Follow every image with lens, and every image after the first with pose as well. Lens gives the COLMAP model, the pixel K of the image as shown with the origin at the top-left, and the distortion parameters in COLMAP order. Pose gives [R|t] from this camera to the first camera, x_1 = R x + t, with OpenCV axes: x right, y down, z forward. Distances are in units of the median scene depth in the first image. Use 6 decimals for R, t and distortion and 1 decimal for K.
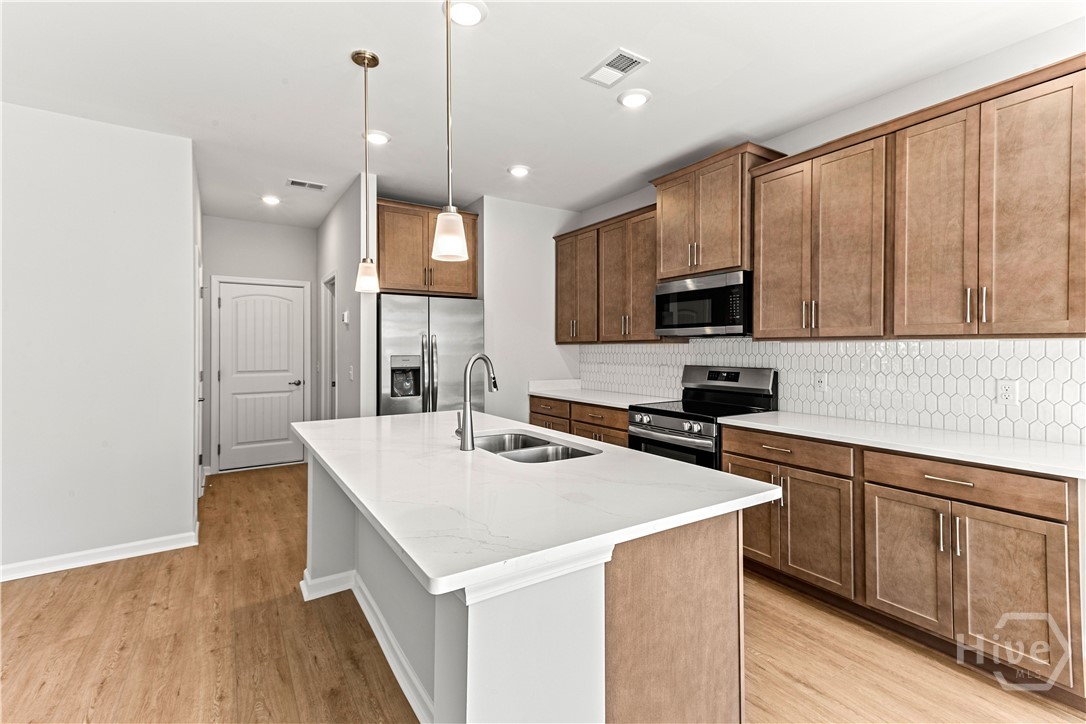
lens RADIAL K [[494.9, 0, 540.4], [0, 494.9, 353.1], [0, 0, 1]] dist [0.017671, 0.000248]
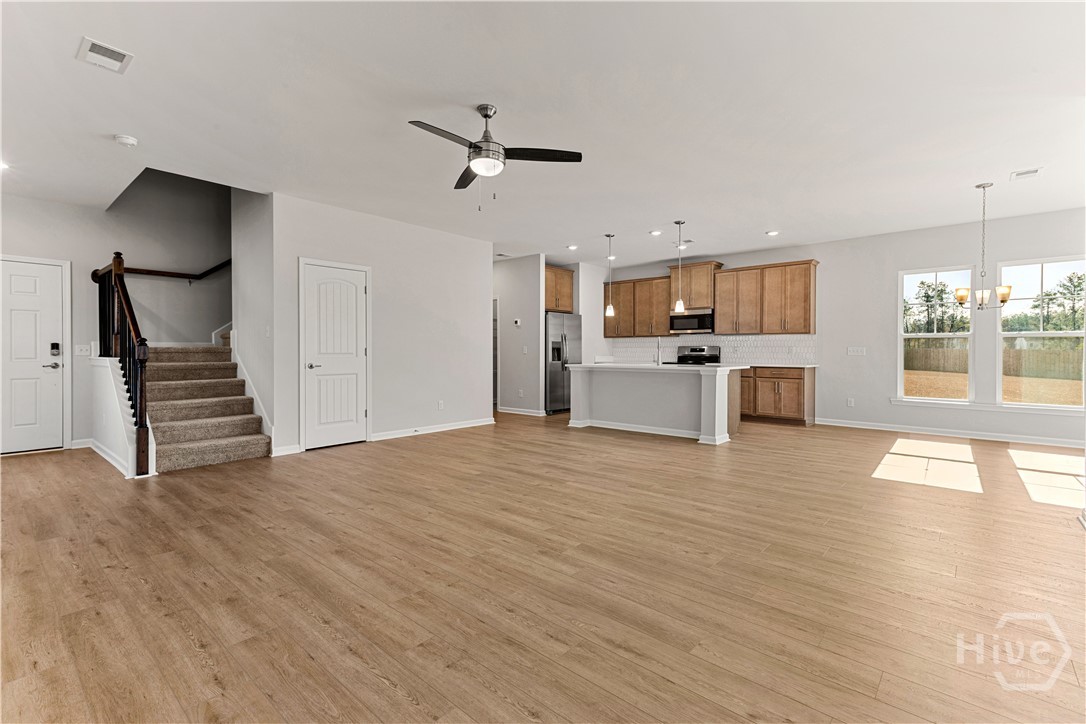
lens RADIAL K [[494.9, 0, 543.7], [0, 494.9, 363.1], [0, 0, 1]] dist [0.017671, 0.000248]
pose [[0.960495, -0.003275, 0.278277, -1.122268], [-0.001114, 0.999877, 0.015614, 0.079195], [-0.278294, -0.015308, 0.960374, -1.224434]]
